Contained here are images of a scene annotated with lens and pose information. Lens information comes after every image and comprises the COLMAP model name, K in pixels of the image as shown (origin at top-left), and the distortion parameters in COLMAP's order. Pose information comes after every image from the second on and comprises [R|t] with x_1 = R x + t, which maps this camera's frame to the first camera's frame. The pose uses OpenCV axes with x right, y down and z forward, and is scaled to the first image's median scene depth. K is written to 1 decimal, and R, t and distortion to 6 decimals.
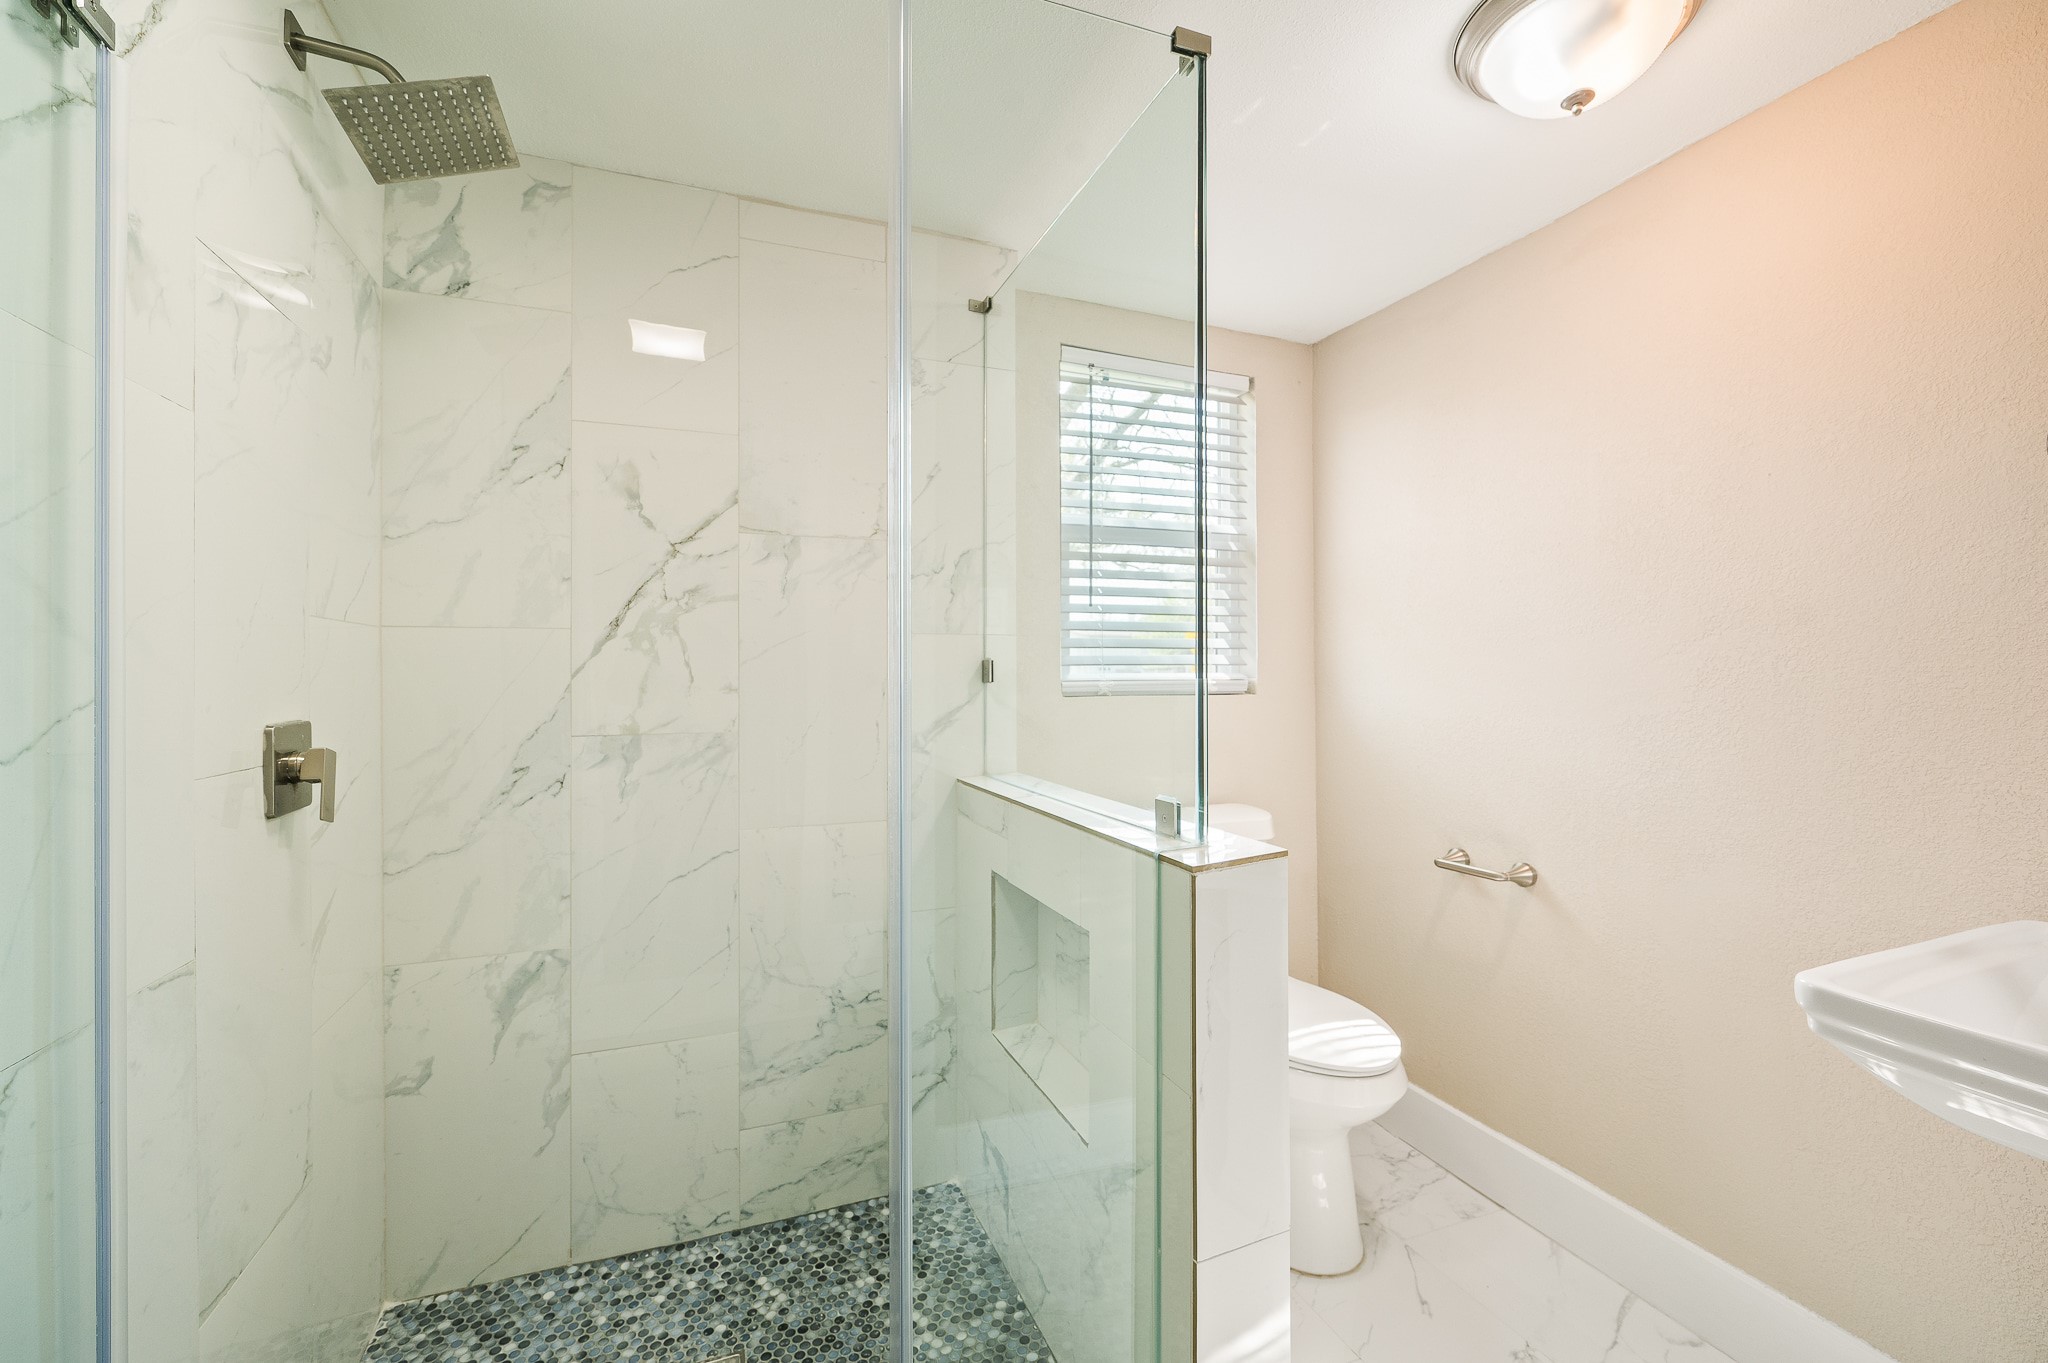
lens RADIAL K [[825.4, 0, 1025.5], [0, 825.4, 684.5], [0, 0, 1]] dist [0.002404, 0.000236]
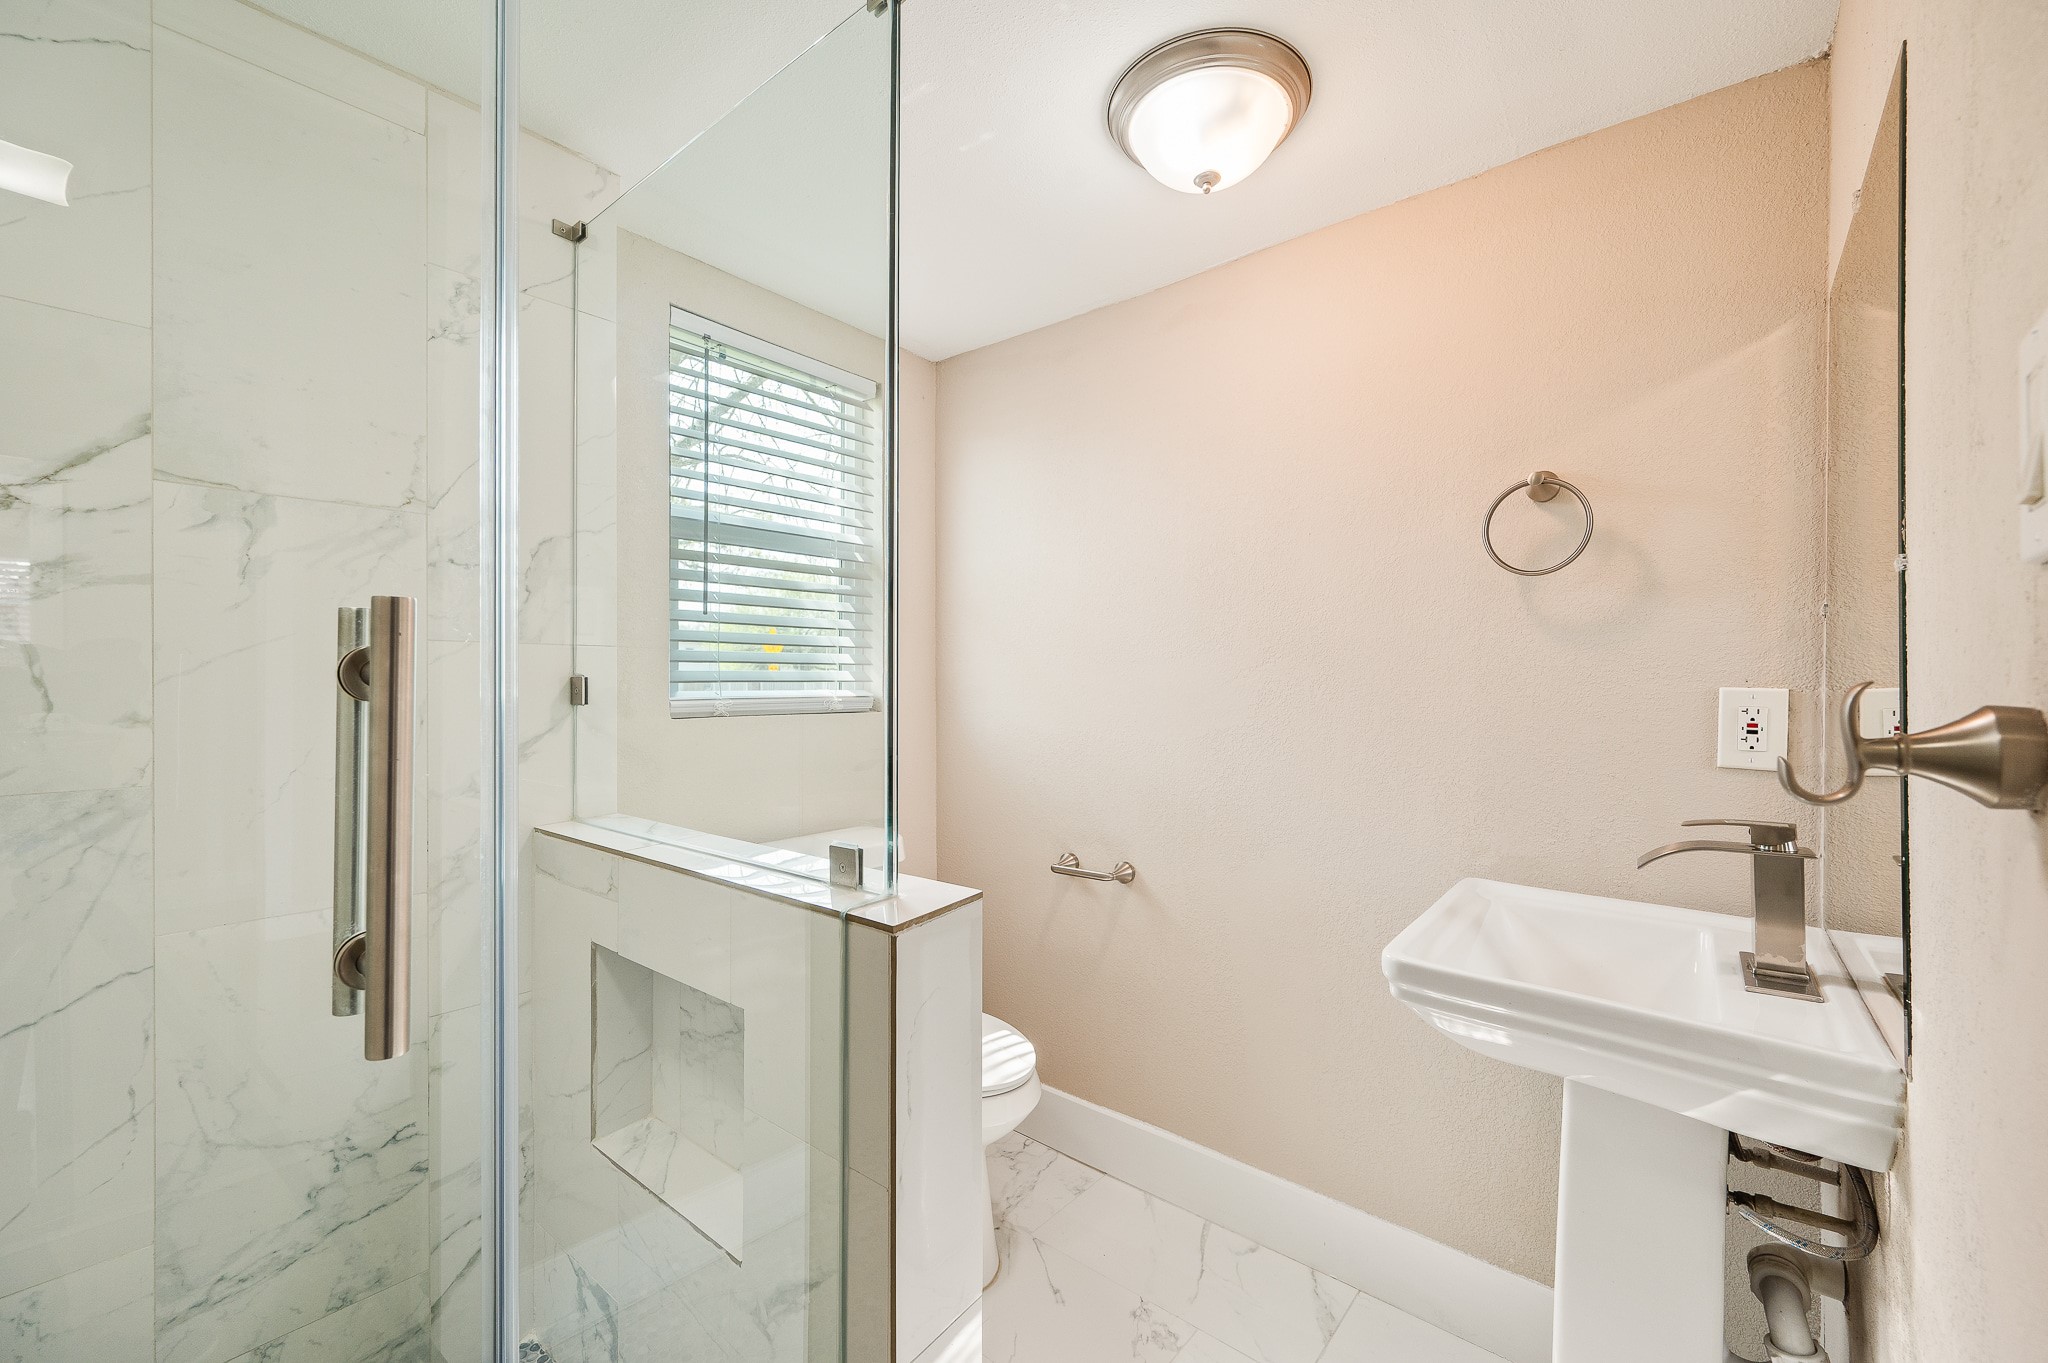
lens RADIAL K [[823.6, 0, 1024.1], [0, 823.6, 695.0], [0, 0, 1]] dist [-0.001139, 0.000665]
pose [[0.879316, -0.003118, 0.476229, -0.049100], [0.002194, 0.999994, 0.002495, -0.013586], [-0.476234, -0.001149, 0.879318, 0.096629]]
